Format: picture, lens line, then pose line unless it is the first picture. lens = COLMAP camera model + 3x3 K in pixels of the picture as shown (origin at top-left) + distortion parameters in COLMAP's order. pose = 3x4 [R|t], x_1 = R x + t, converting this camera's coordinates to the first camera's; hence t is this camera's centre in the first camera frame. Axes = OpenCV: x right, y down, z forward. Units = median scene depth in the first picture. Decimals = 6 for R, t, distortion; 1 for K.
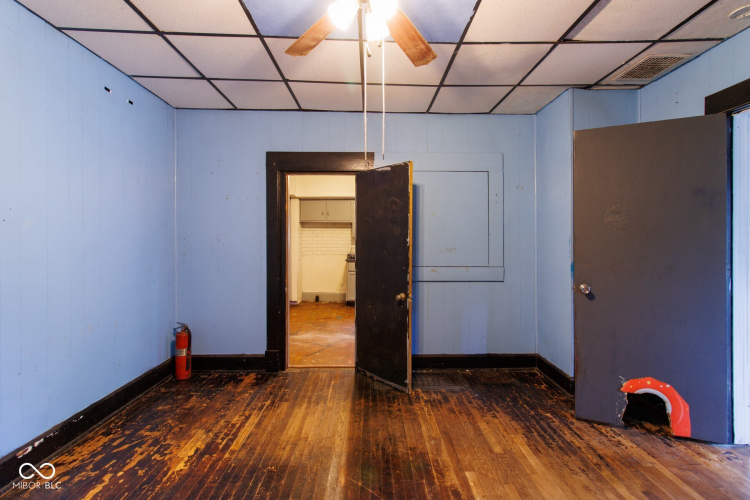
lens RADIAL K [[350.0, 0, 379.6], [0, 350.0, 244.0], [0, 0, 1]] dist [-0.001291, 0.001032]
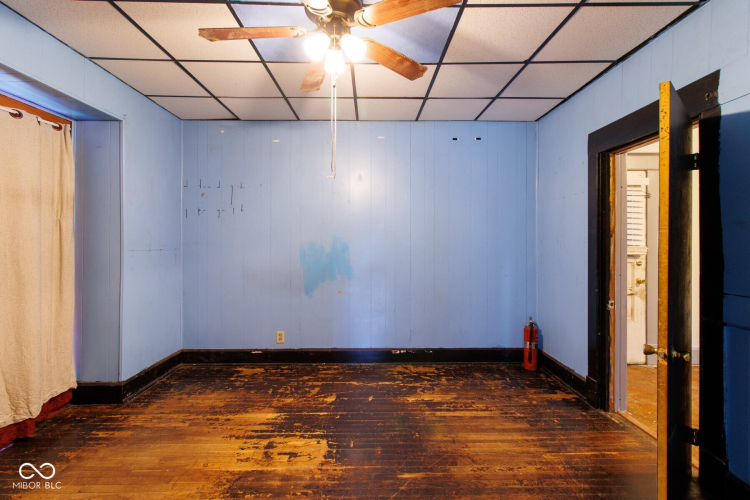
lens RADIAL K [[350.0, 0, 375.3], [0, 350.0, 245.9], [0, 0, 1]] dist [-0.001291, 0.001032]
pose [[-0.018631, 0.008636, -0.999789, 0.691274], [-0.011661, 0.999893, 0.008854, -0.004174], [0.999758, 0.011824, -0.018528, 0.696061]]
